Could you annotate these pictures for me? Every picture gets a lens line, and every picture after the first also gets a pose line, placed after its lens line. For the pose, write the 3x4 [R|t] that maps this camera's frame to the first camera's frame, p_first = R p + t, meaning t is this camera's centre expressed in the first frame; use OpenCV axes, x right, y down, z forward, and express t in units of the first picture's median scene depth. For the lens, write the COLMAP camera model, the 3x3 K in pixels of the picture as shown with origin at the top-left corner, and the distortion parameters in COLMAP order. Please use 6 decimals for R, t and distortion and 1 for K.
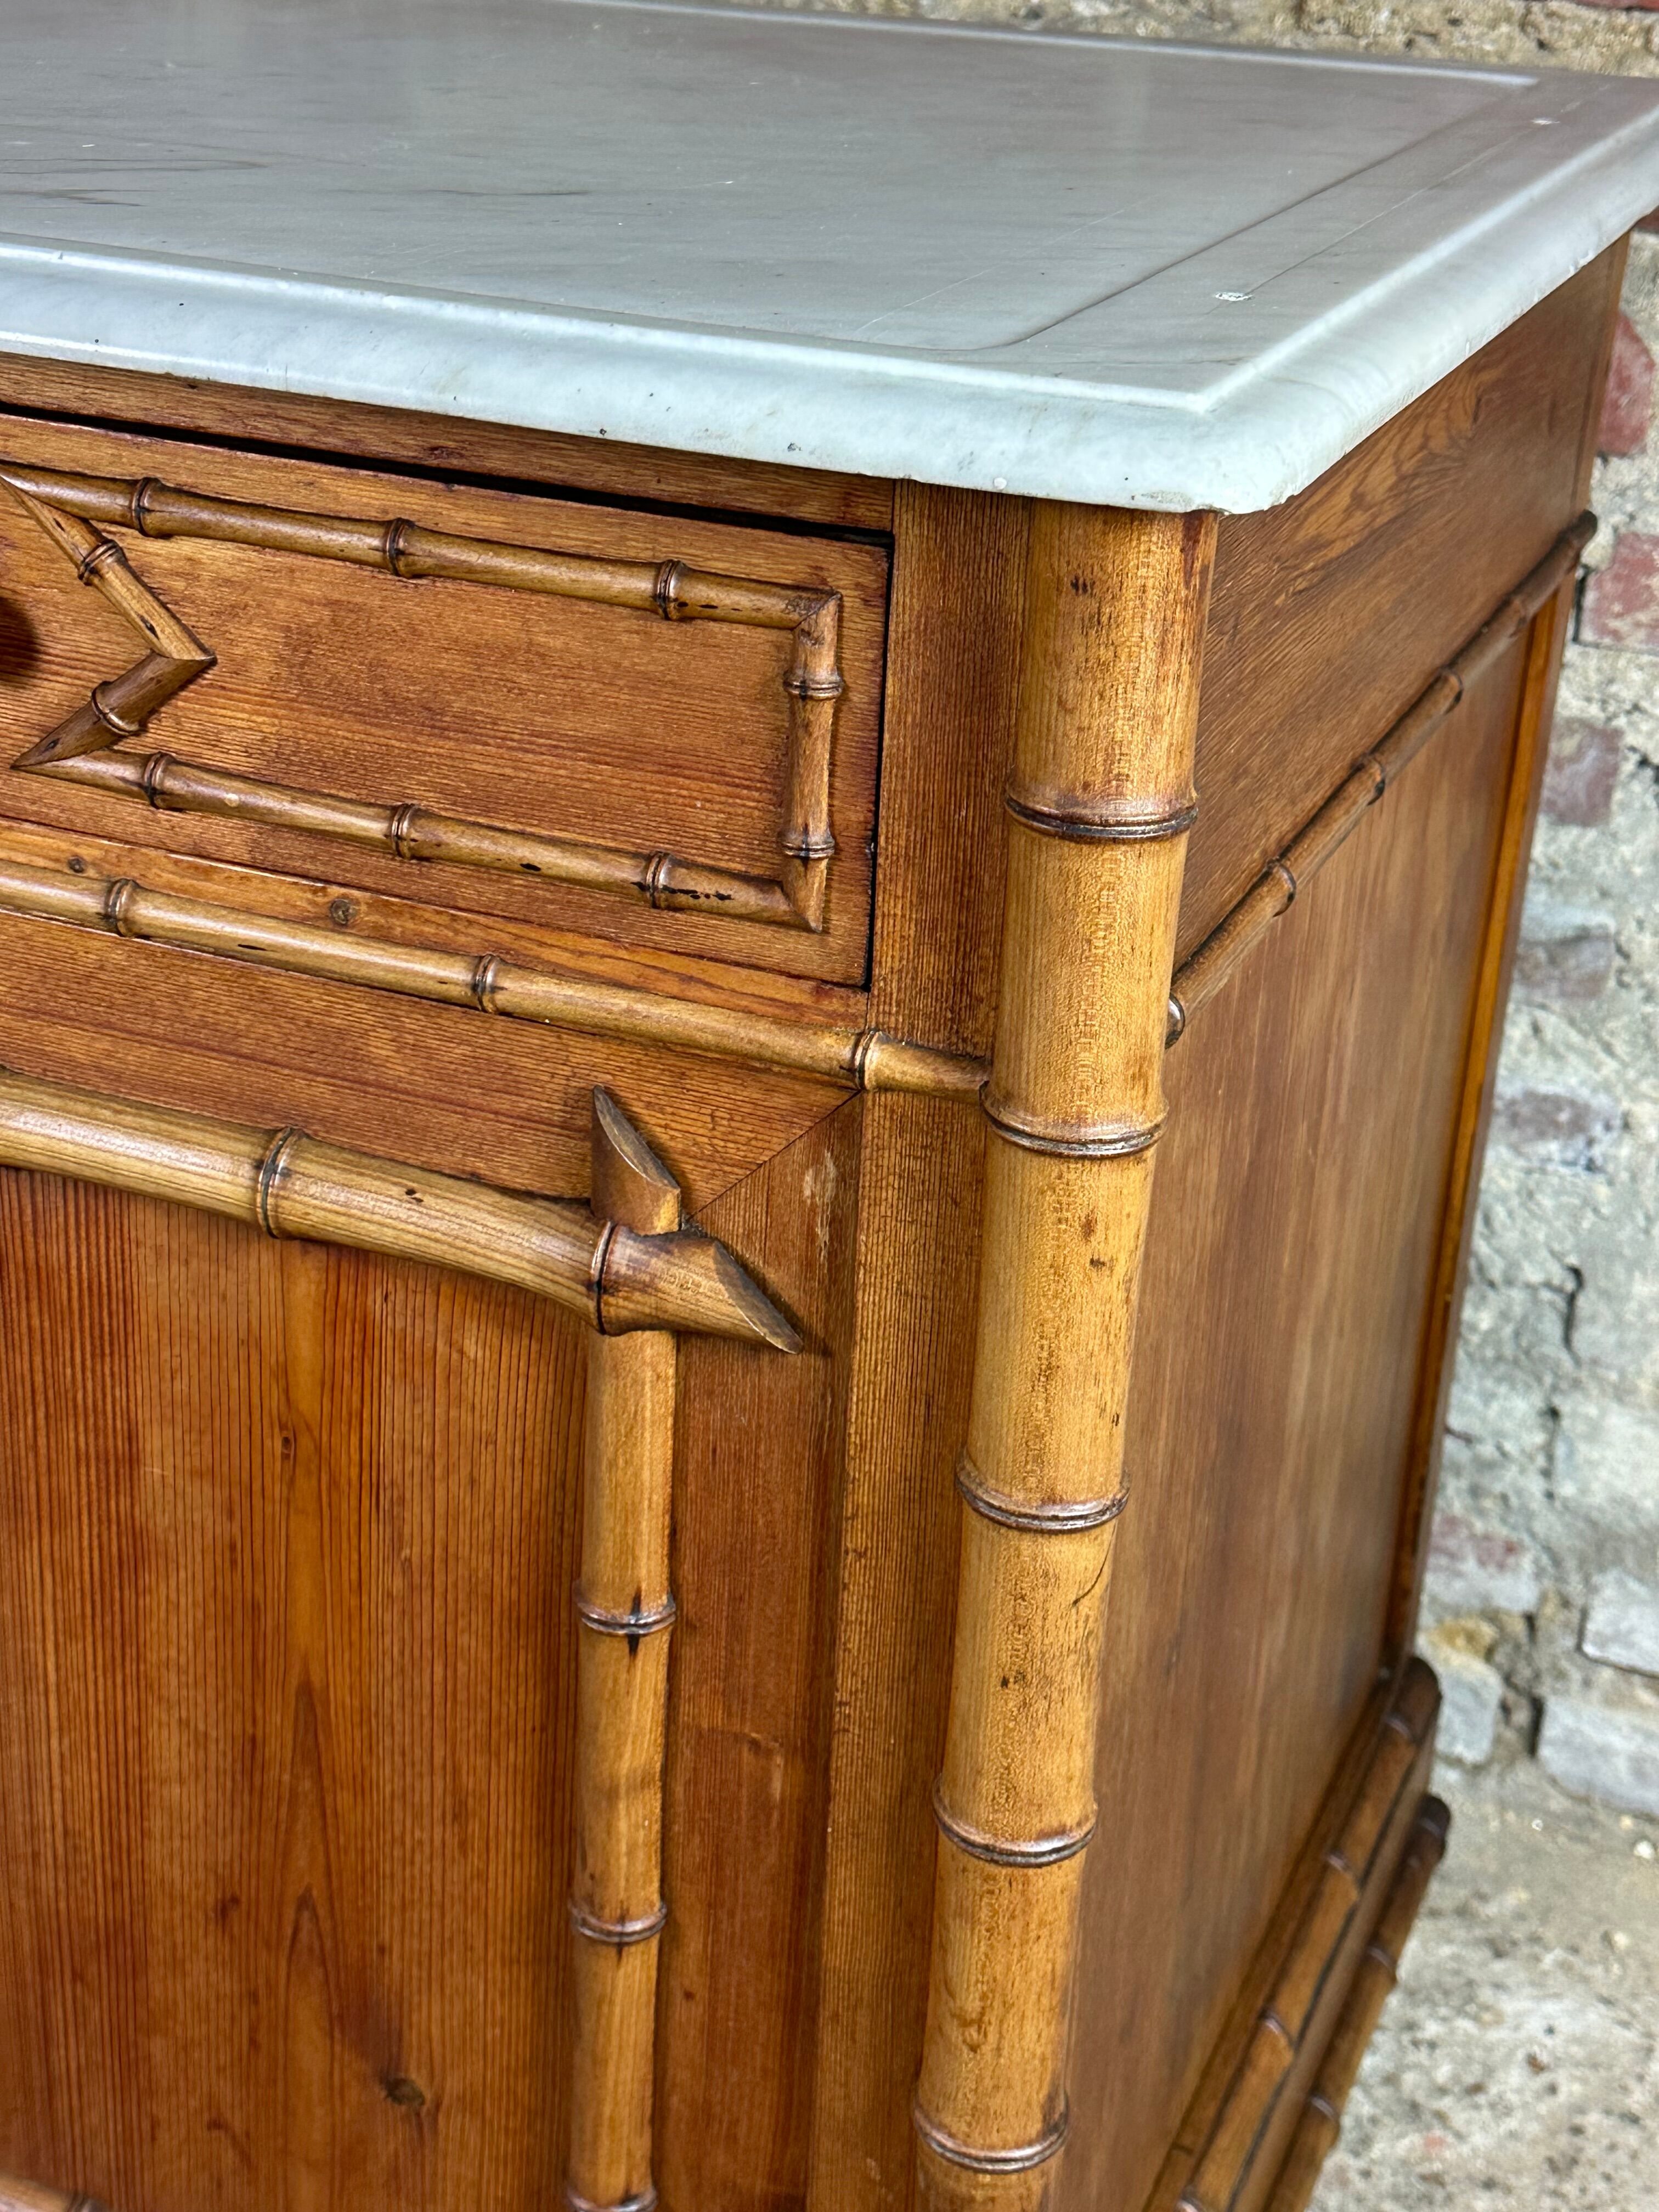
lens RADIAL K [[3023.1, 0, 835.2], [0, 3023.1, 1121.4], [0, 0, 1]] dist [0.179920, -0.294062]
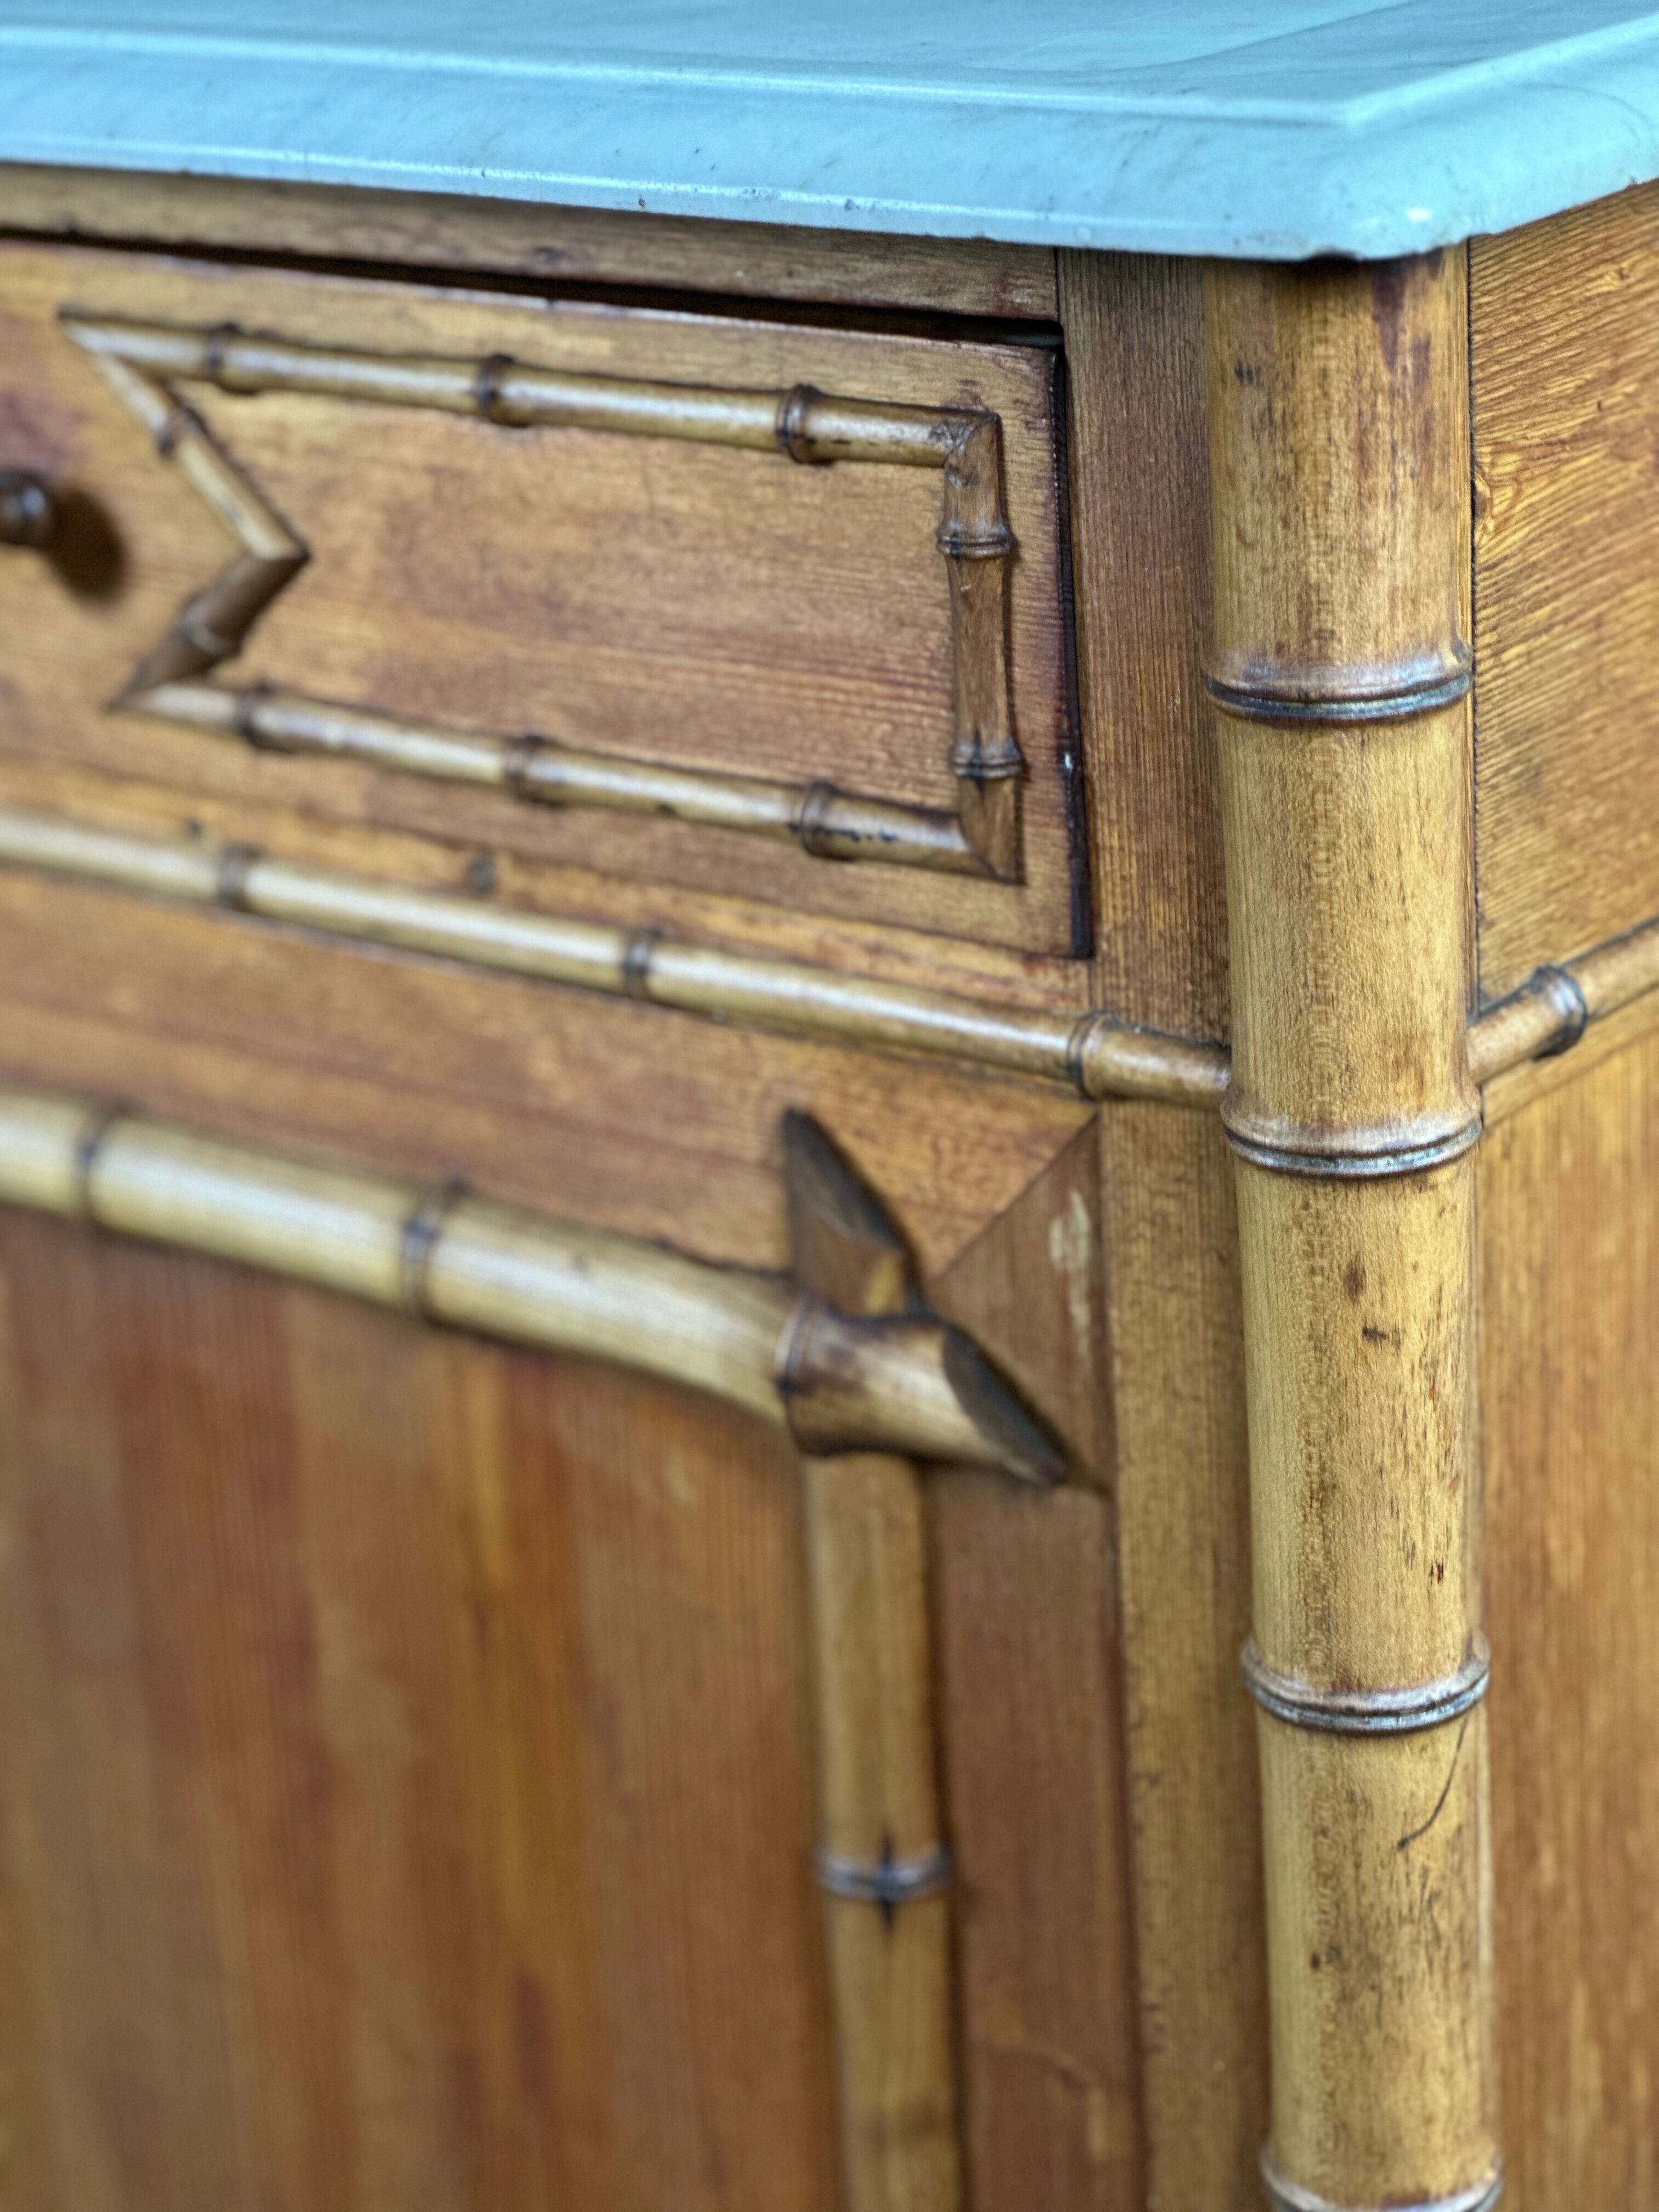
lens RADIAL K [[4925.3, 0, 834.3], [0, 4925.3, 1025.5], [0, 0, 1]] dist [0.270296, -0.134697]
pose [[0.954057, -0.004567, -0.299591, 0.279857], [-0.023434, 0.995684, -0.089804, 0.072882], [0.298708, 0.092699, 0.949832, -0.127378]]
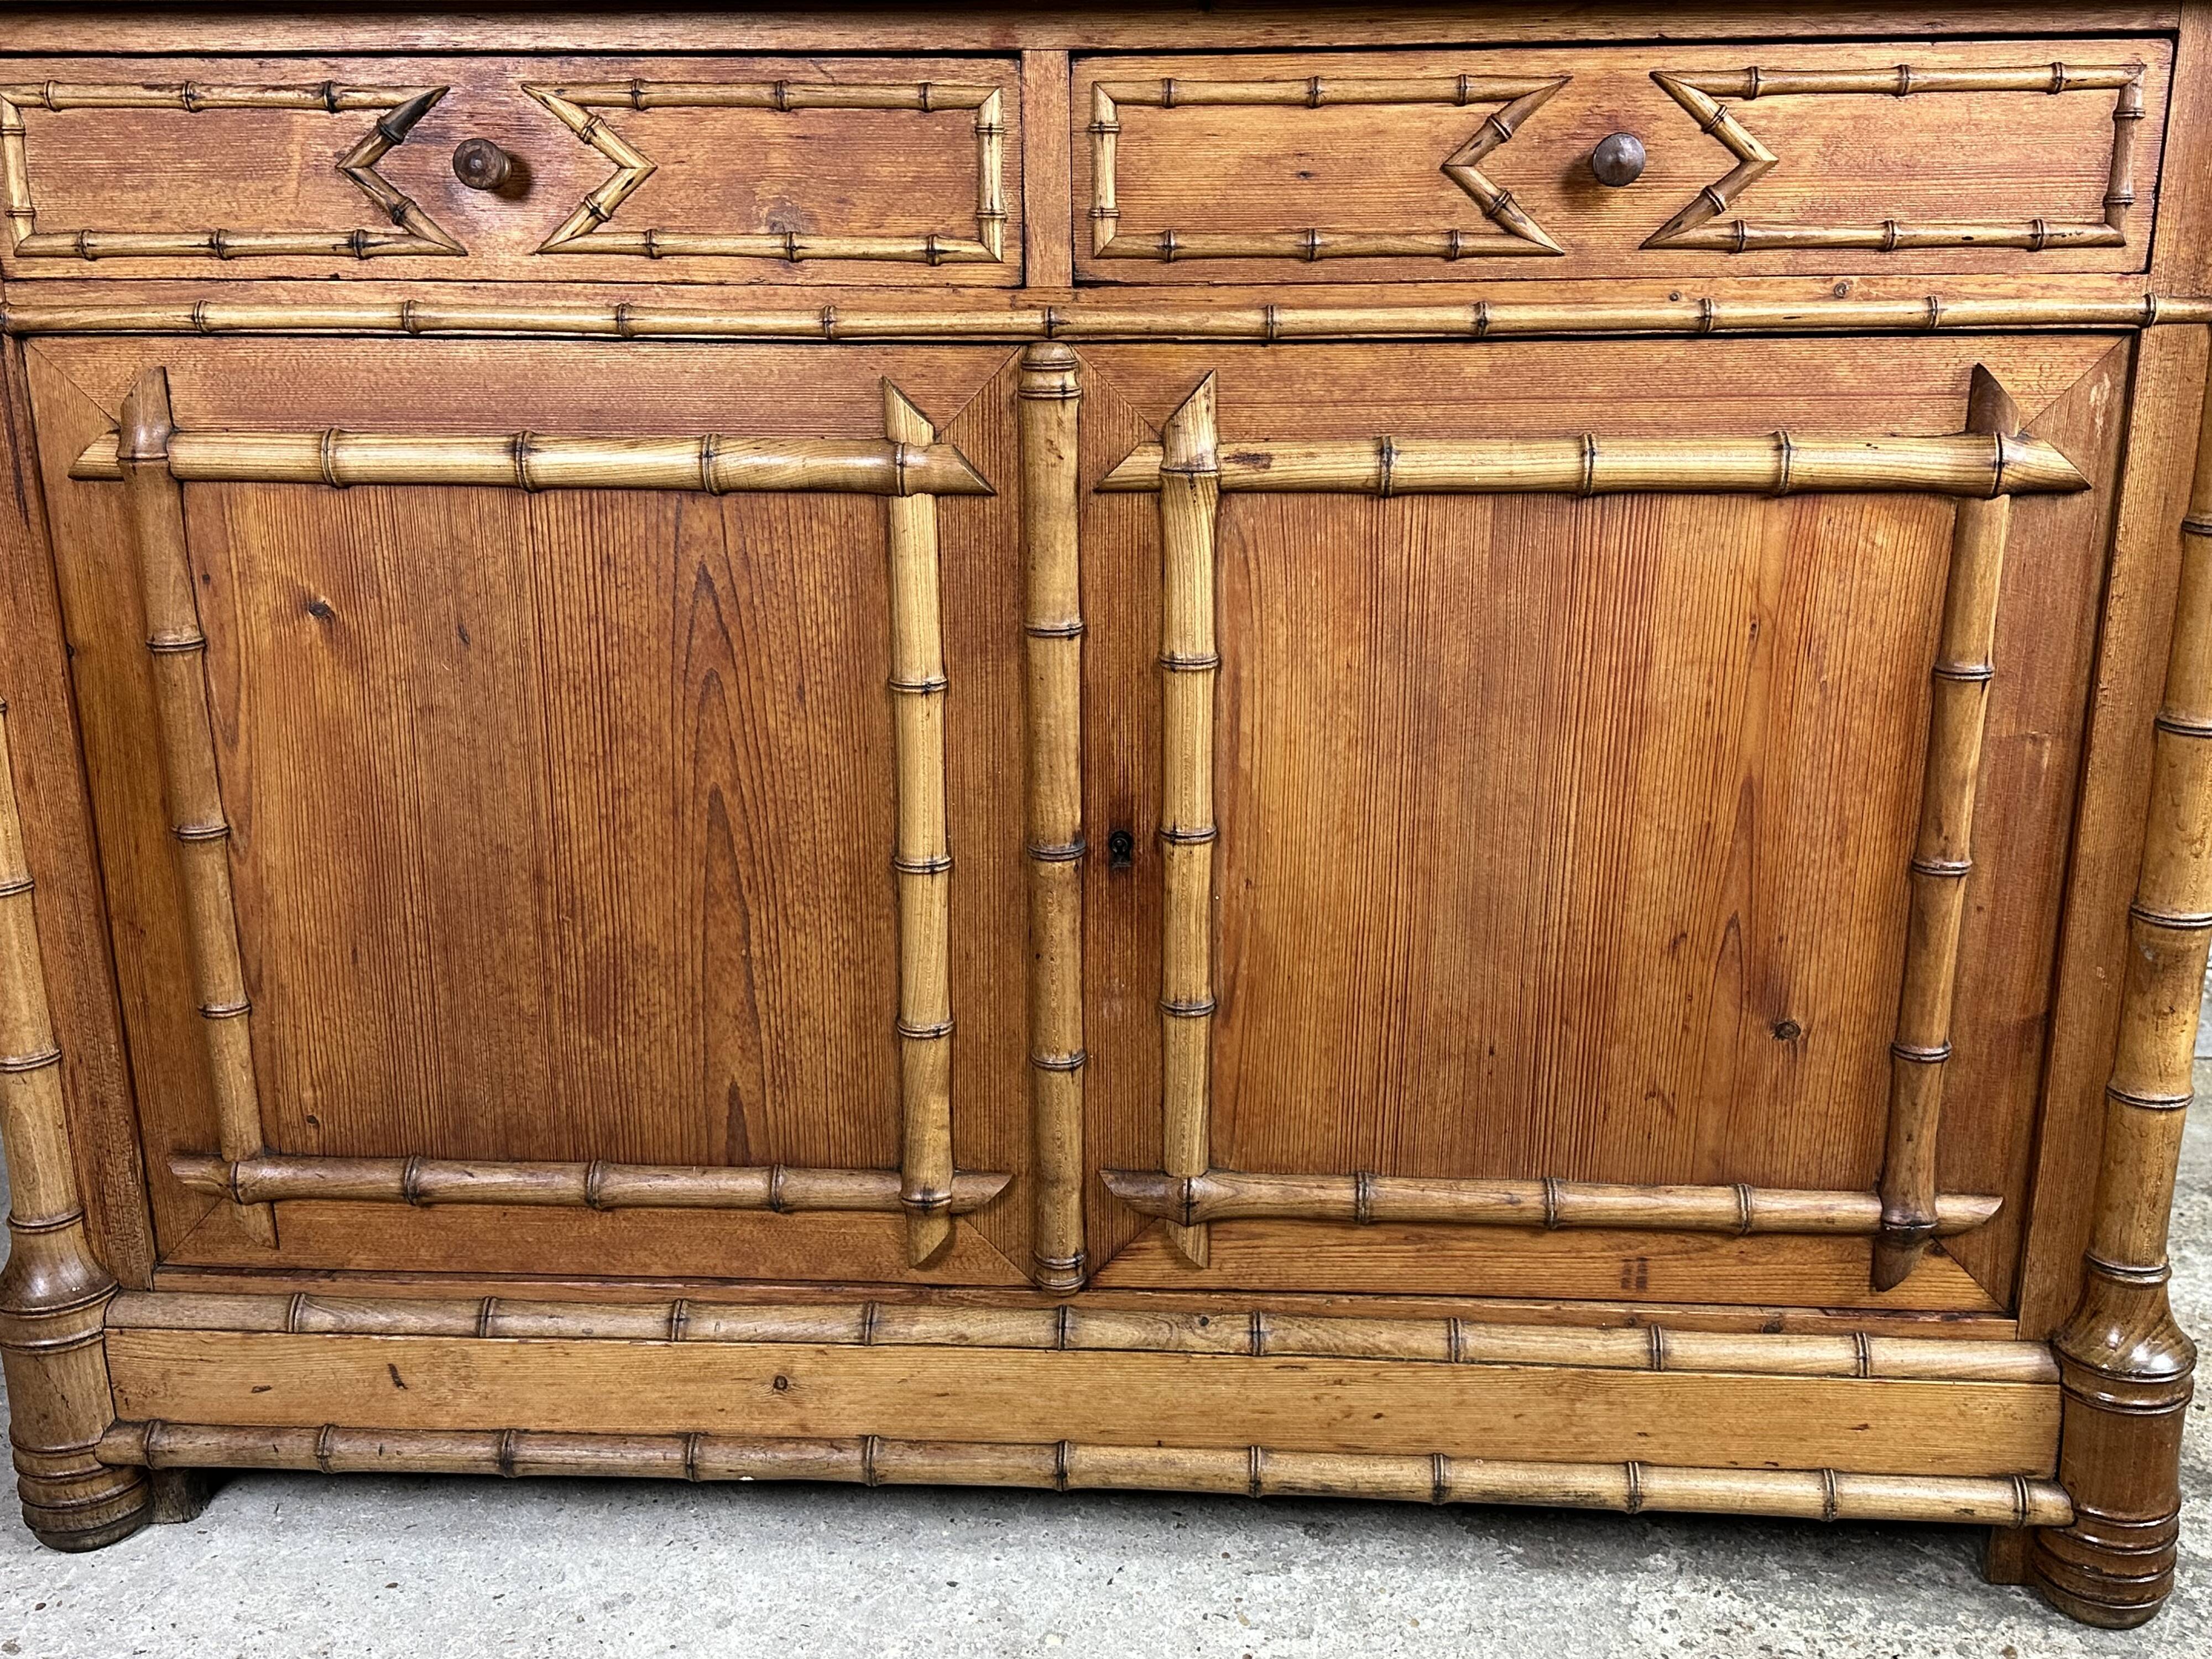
lens RADIAL K [[2149.9, 0, 1107.8], [0, 2149.9, 802.4], [0, 0, 1]] dist [0.209073, -0.460869]
pose [[0.941830, -0.141233, 0.304974, -1.034812], [0.184959, 0.975458, -0.119463, 0.315953], [-0.280617, 0.168922, 0.944838, -0.117101]]
